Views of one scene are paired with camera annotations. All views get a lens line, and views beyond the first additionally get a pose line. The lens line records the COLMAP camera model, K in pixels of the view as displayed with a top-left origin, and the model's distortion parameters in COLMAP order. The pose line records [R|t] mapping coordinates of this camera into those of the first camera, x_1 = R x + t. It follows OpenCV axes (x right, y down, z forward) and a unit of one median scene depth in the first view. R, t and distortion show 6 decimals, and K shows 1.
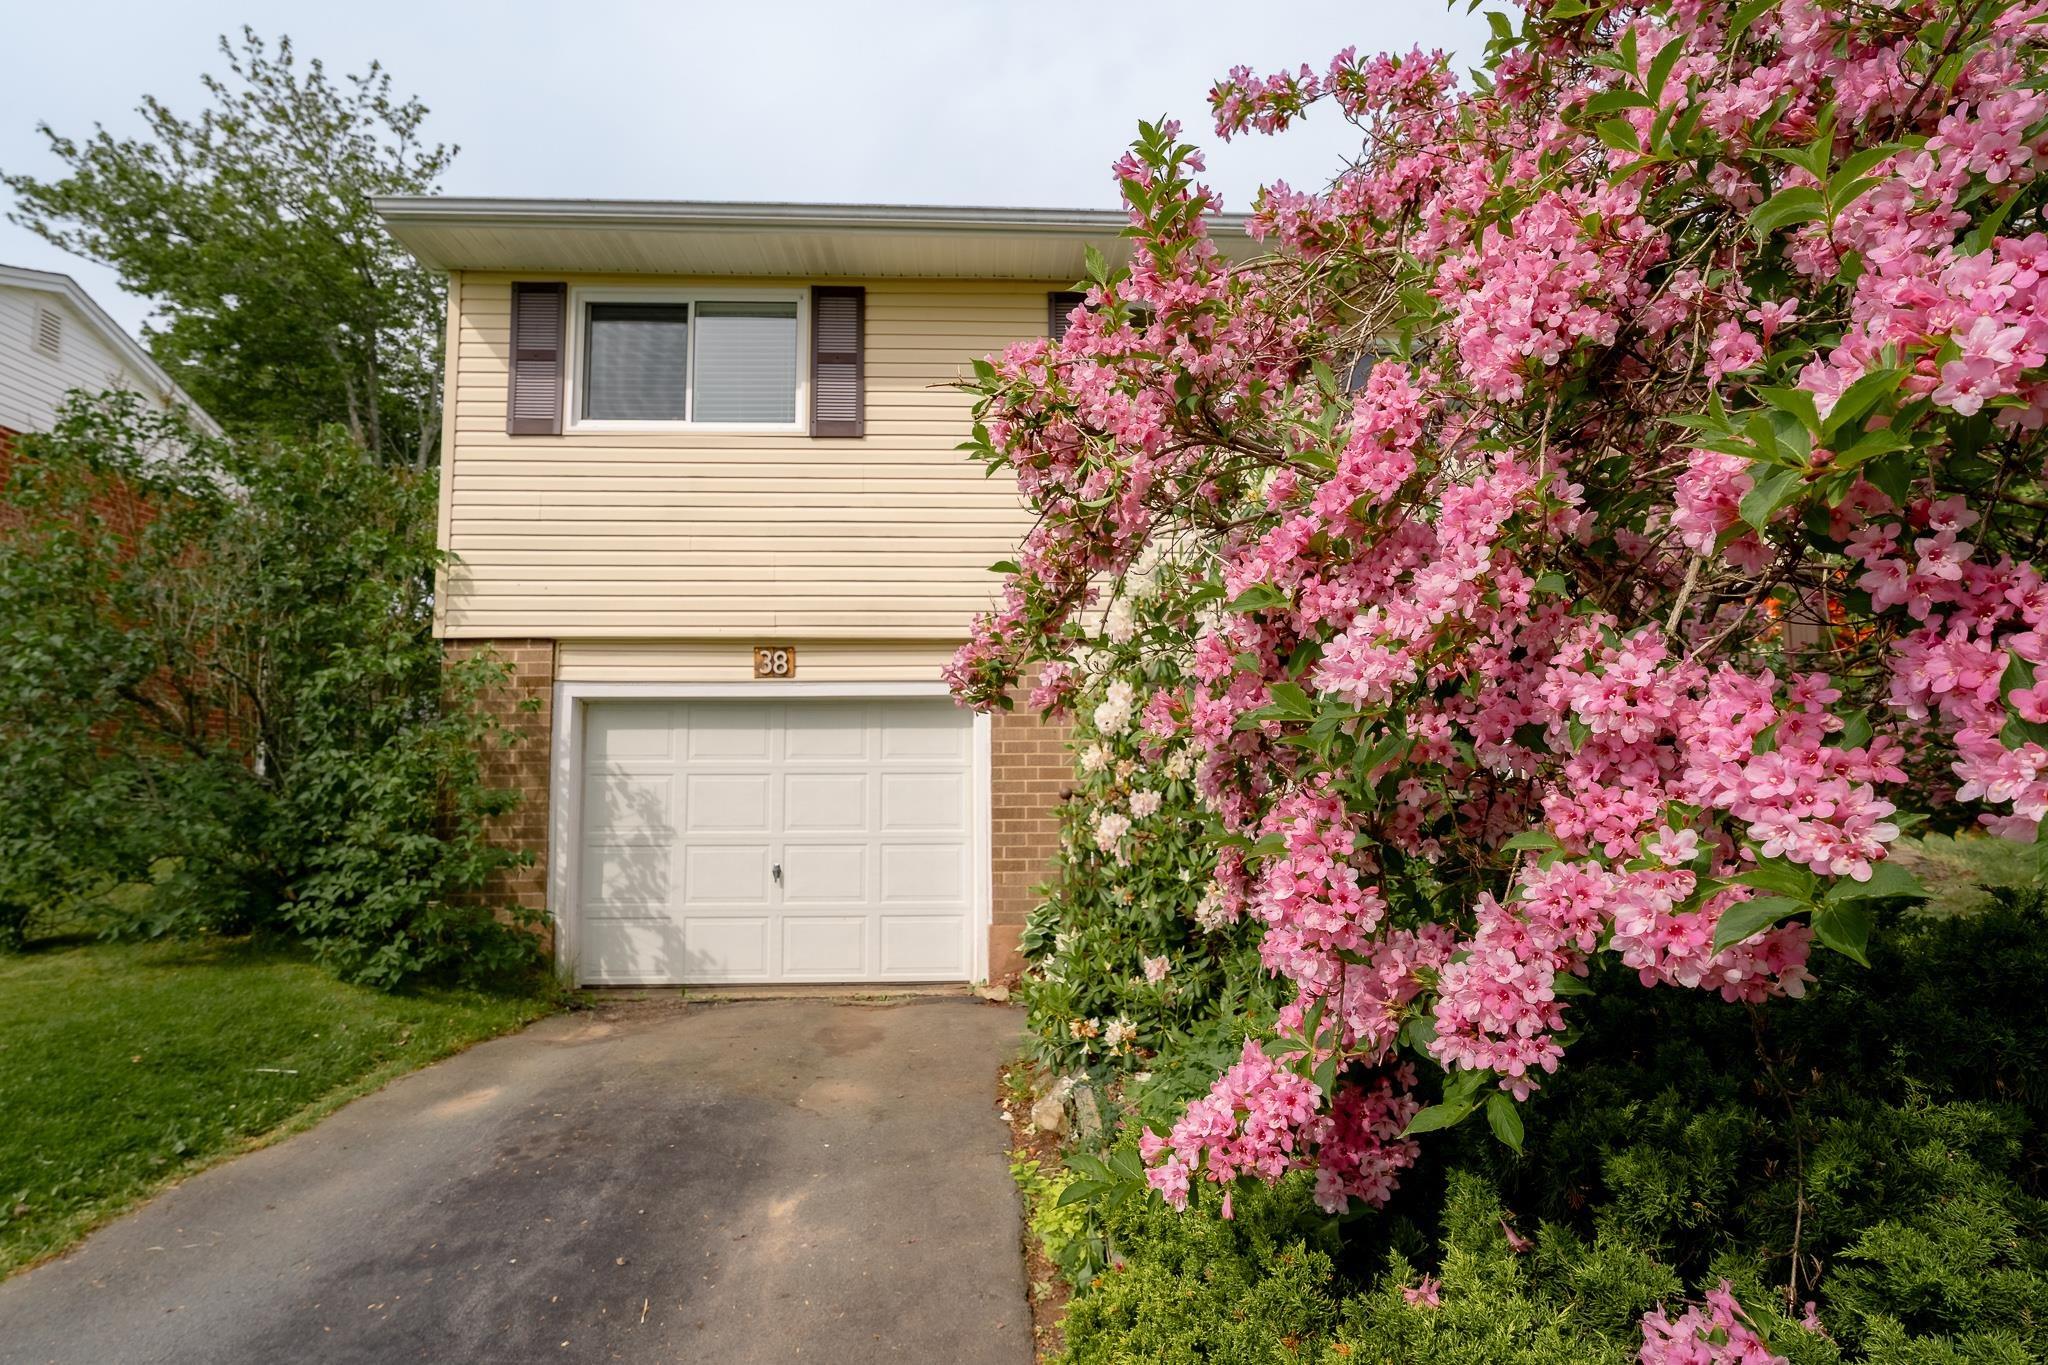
lens RADIAL K [[1051.0, 0, 1024.0], [0, 1051.0, 682.5], [0, 0, 1]] dist [-0.020300, 0.000046]
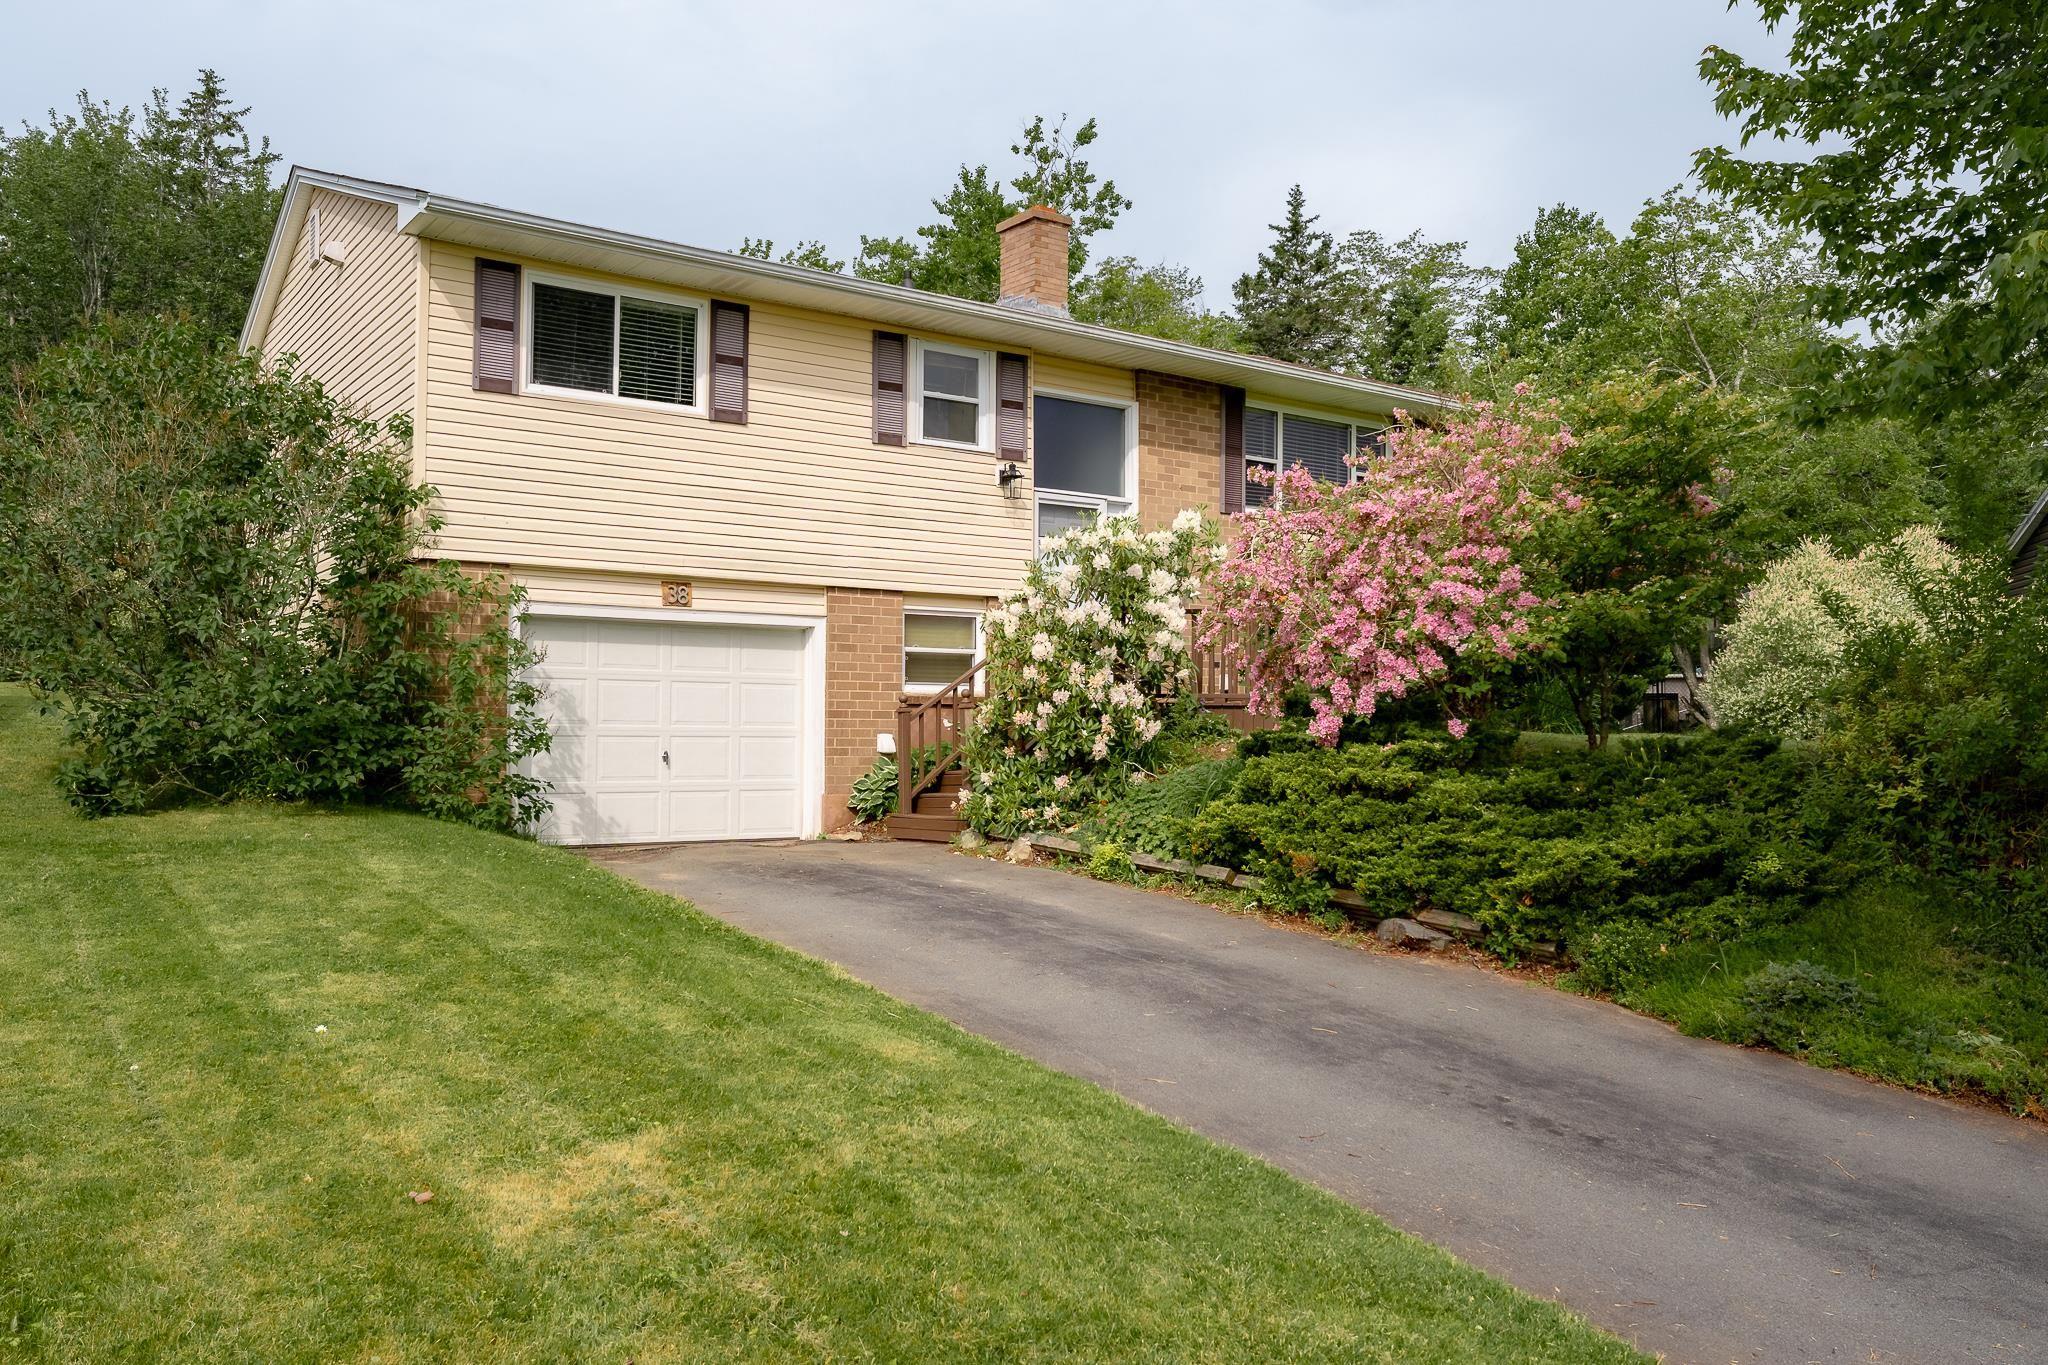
lens RADIAL K [[1404.9, 0, 1024.0], [0, 1404.9, 682.5], [0, 0, 1]] dist [0.002421, 0.000130]
pose [[0.855112, 0.029180, 0.517621, -0.762861], [-0.060560, 0.997202, 0.043830, -0.012451], [-0.514894, -0.068826, 0.854486, -0.697819]]
